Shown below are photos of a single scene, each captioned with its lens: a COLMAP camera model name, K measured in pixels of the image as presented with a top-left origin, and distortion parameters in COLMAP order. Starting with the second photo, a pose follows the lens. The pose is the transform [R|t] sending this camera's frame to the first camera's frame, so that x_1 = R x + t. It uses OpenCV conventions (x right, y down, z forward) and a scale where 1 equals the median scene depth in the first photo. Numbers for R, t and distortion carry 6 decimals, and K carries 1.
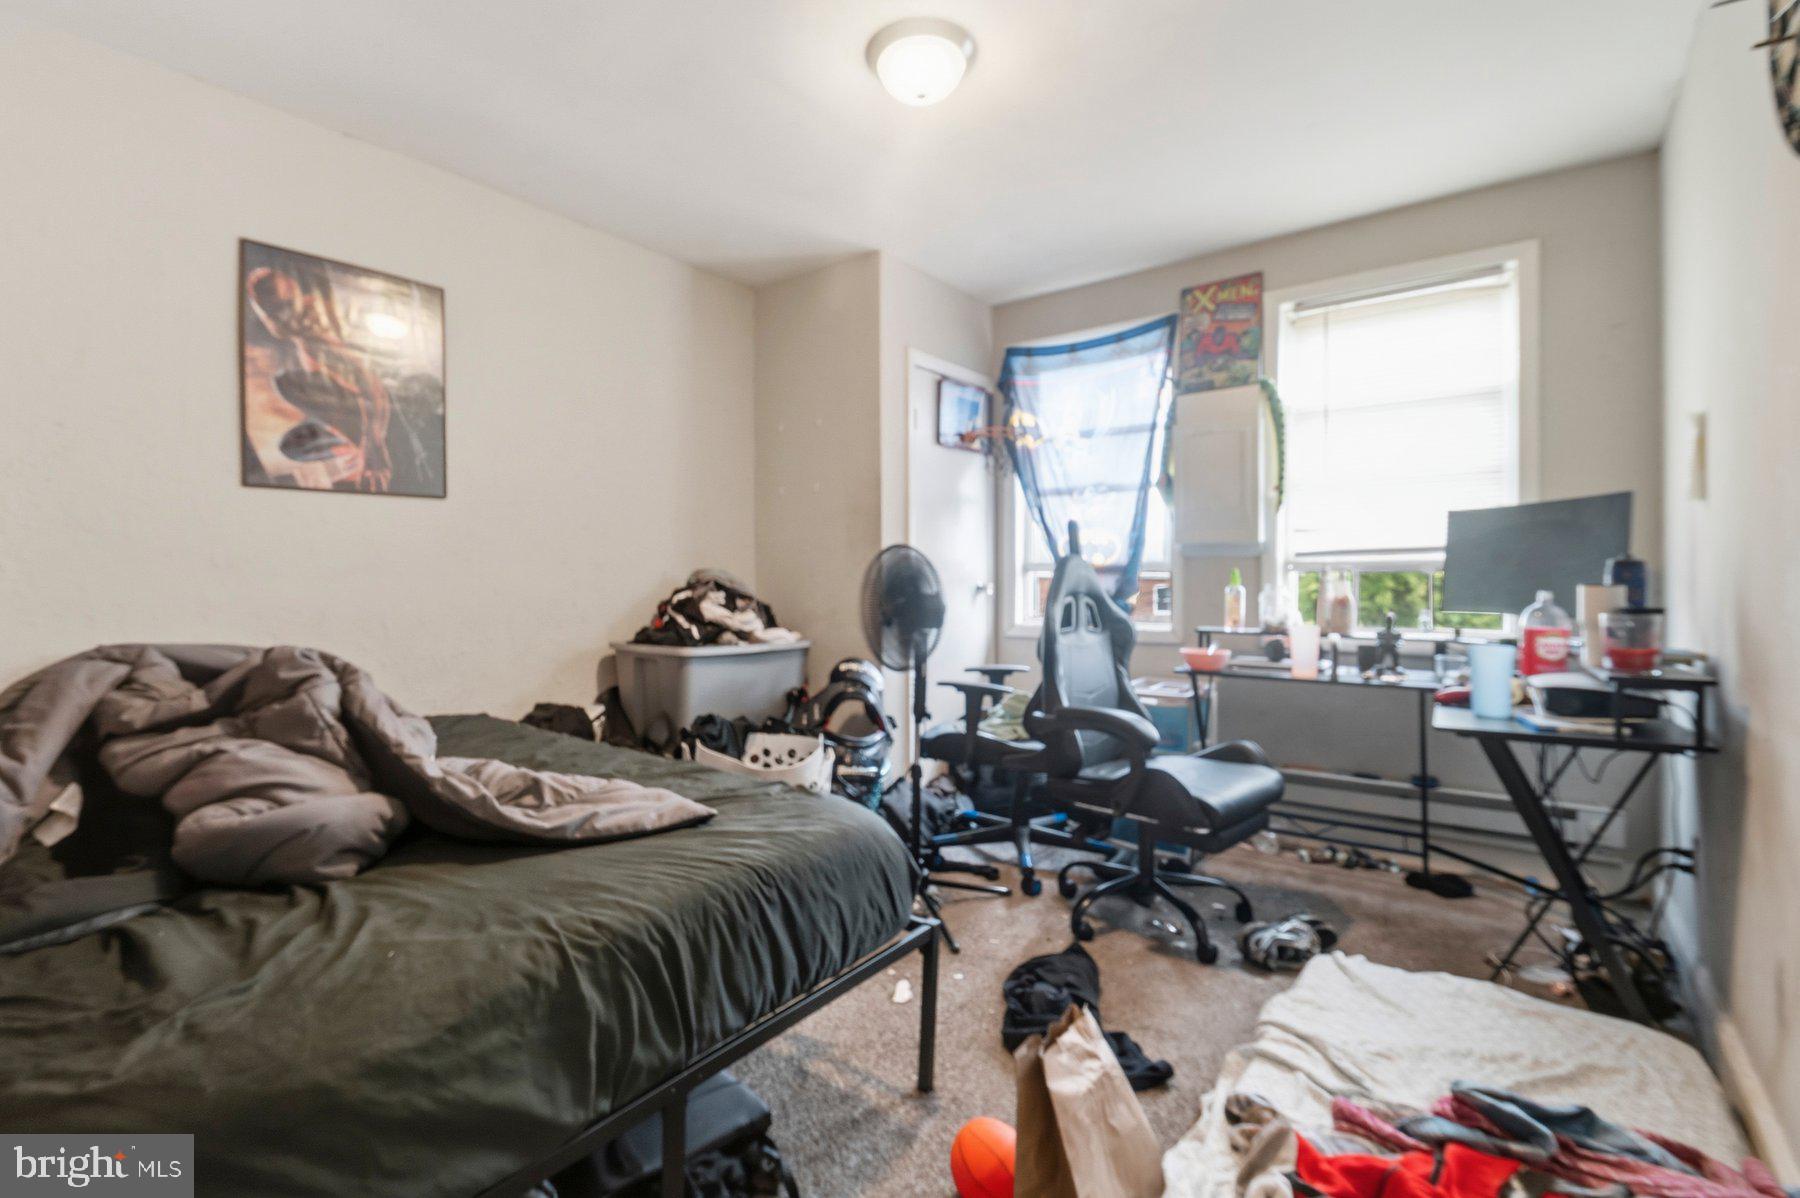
lens RADIAL K [[808.6, 0, 900.9], [0, 808.6, 573.7], [0, 0, 1]] dist [-0.000538, -0.000549]
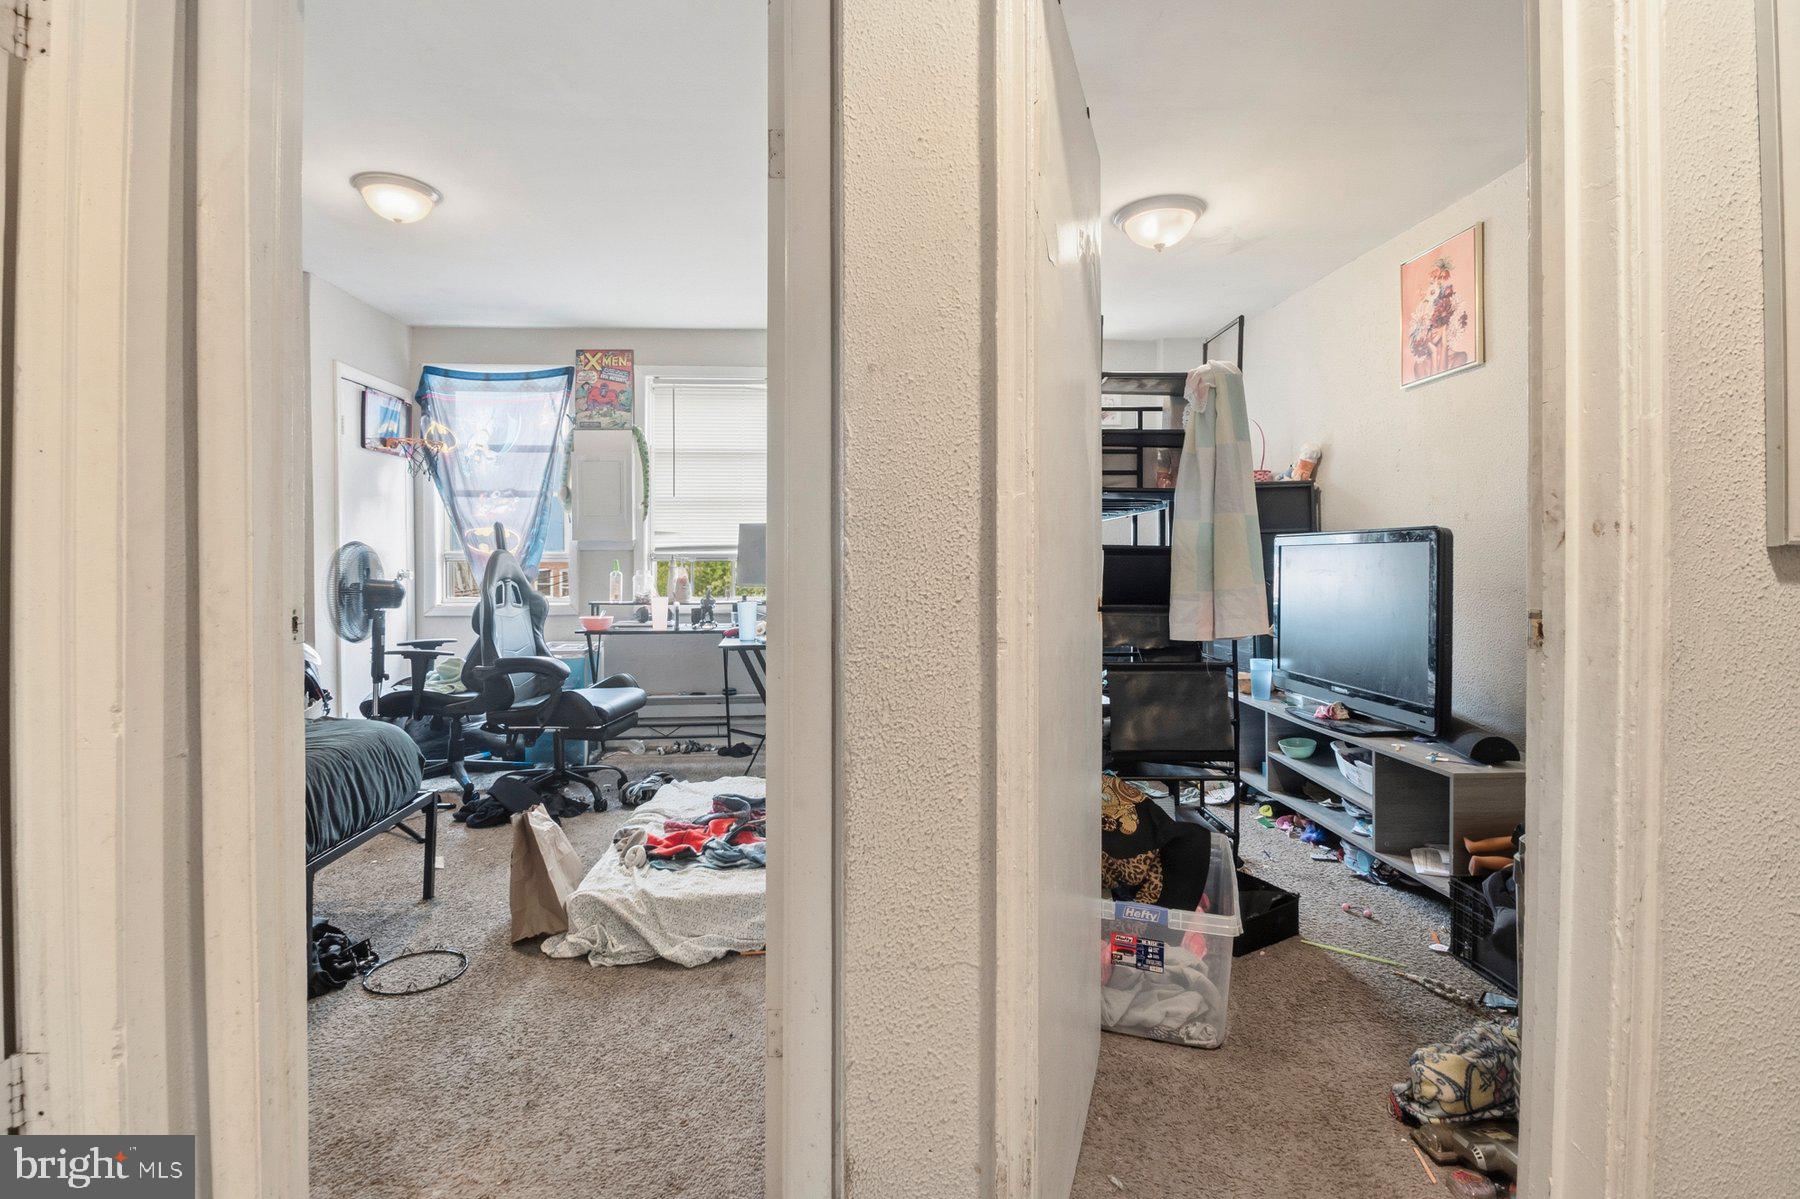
lens RADIAL K [[1061.1, 0, 895.8], [0, 1061.1, 566.0], [0, 0, 1]] dist [-0.001394, -0.000932]
pose [[0.793258, -0.008229, 0.608831, -0.348774], [0.000423, 0.999916, 0.012964, -0.019674], [-0.608886, -0.010026, 0.793194, -0.818409]]
